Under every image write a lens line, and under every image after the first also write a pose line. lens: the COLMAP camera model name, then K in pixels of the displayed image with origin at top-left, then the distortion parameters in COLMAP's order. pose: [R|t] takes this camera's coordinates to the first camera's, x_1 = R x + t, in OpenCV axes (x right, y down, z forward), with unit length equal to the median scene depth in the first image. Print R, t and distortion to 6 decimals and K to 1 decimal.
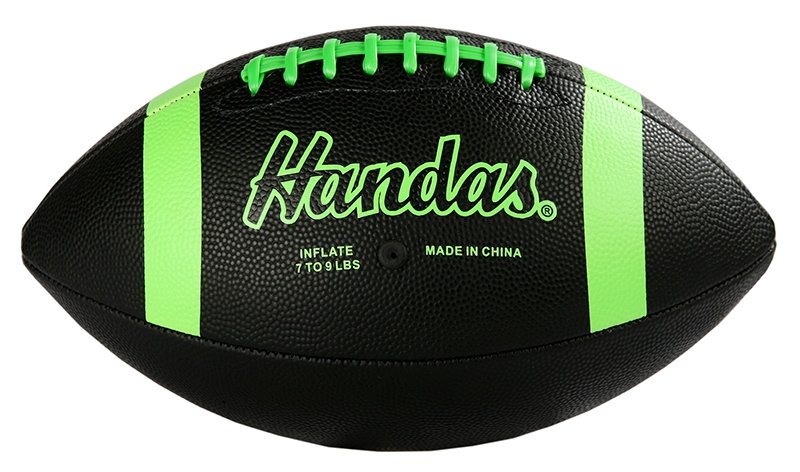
lens RADIAL K [[5064.7, 0, 400.0], [0, 5064.7, 235.9], [0, 0, 1]] dist [-0.290893, 0.000000]
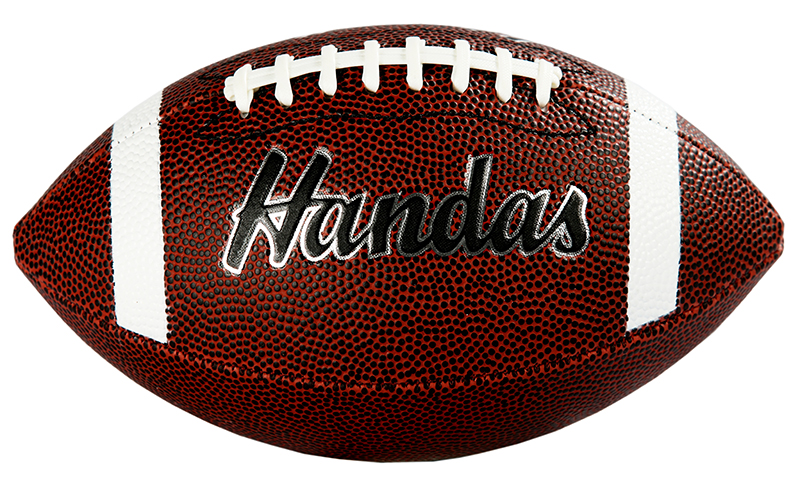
lens RADIAL K [[4795.6, 0, 399.3], [0, 4795.6, 245.4], [0, 0, 1]] dist [0.825487, 0.000000]
pose [[0.999994, -0.001523, 0.002959, -0.005168], [0.001528, 0.999998, -0.001518, -0.004303], [-0.002957, 0.001523, 0.999994, 0.239003]]
